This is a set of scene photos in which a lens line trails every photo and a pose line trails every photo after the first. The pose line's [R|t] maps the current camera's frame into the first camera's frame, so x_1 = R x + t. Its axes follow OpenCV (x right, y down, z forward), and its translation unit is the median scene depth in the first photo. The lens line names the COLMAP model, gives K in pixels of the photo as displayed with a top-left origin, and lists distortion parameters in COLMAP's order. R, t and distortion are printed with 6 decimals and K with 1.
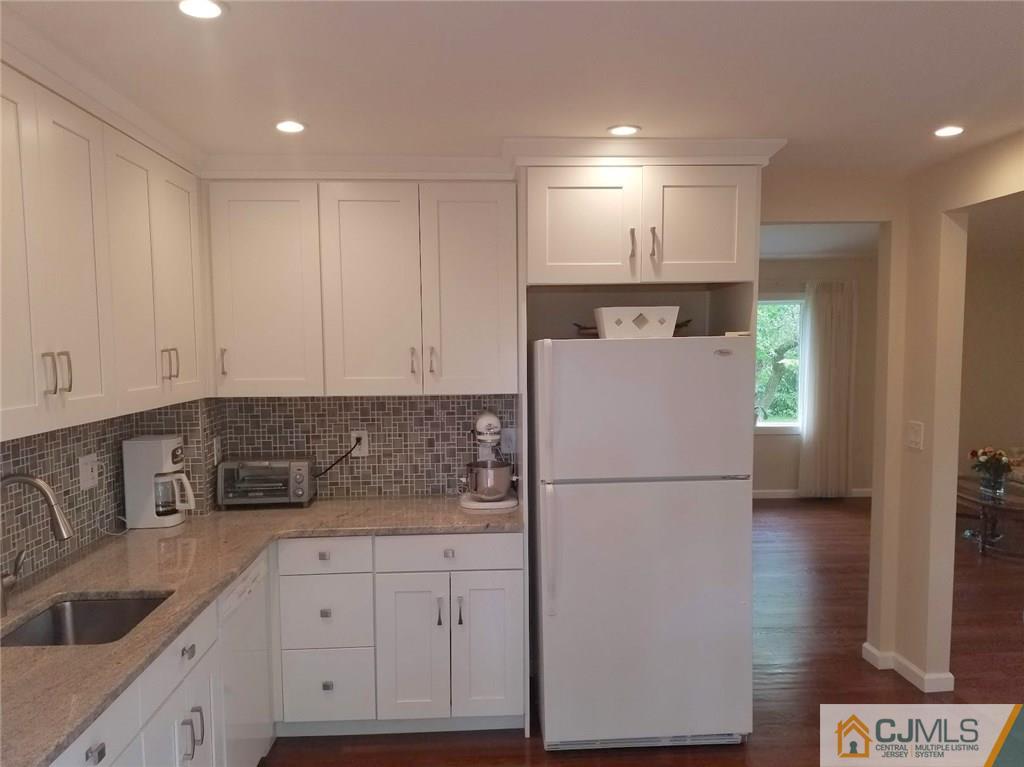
lens RADIAL K [[803.9, 0, 517.3], [0, 803.9, 403.9], [0, 0, 1]] dist [0.077474, -0.115638]
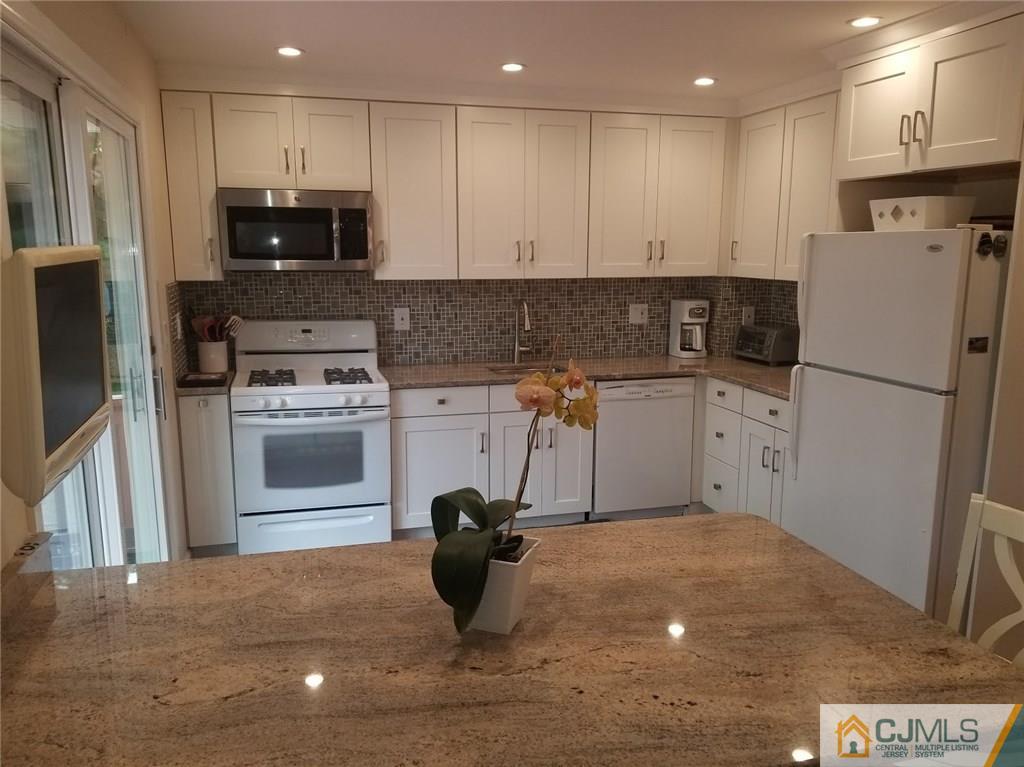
lens RADIAL K [[803.9, 0, 517.7], [0, 803.9, 384.7], [0, 0, 1]] dist [0.101026, -0.186456]
pose [[0.219415, 0.176672, -0.959502, 1.001587], [-0.081068, 0.983368, 0.162528, -0.023411], [0.972258, 0.042124, 0.230088, 0.343382]]
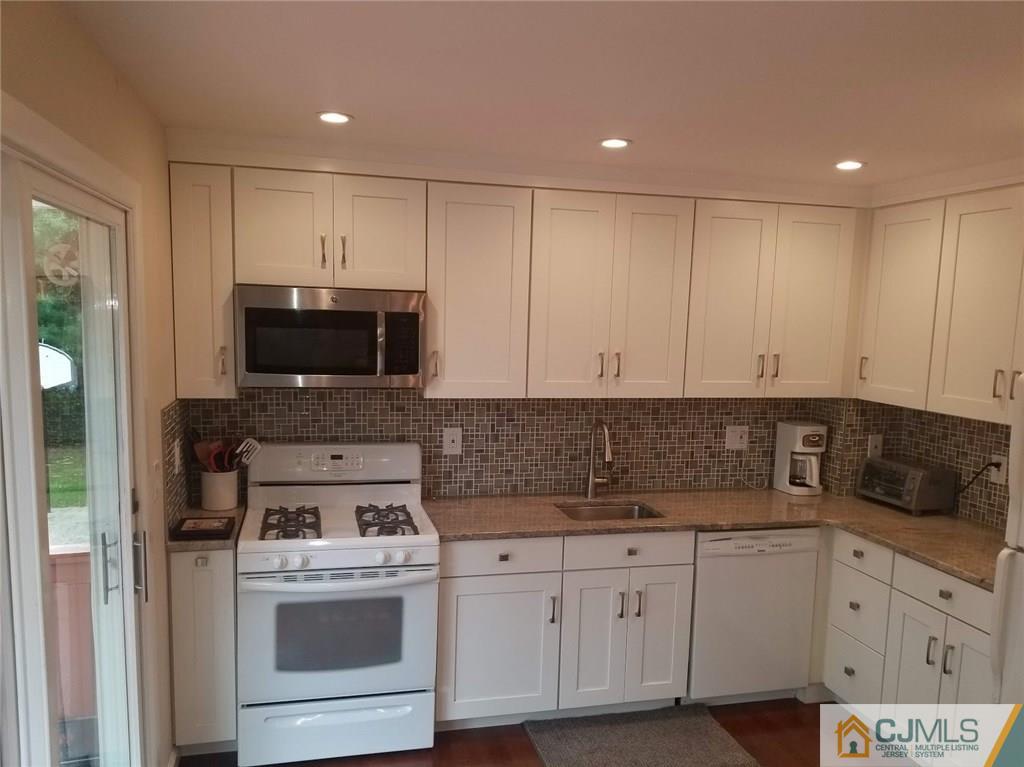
lens RADIAL K [[803.9, 0, 517.3], [0, 803.9, 403.9], [0, 0, 1]] dist [0.077474, -0.115638]
pose [[0.196452, 0.127642, -0.972170, 0.699365], [-0.106678, 0.988387, 0.108214, -0.079180], [0.974693, 0.082450, 0.207787, 0.312361]]
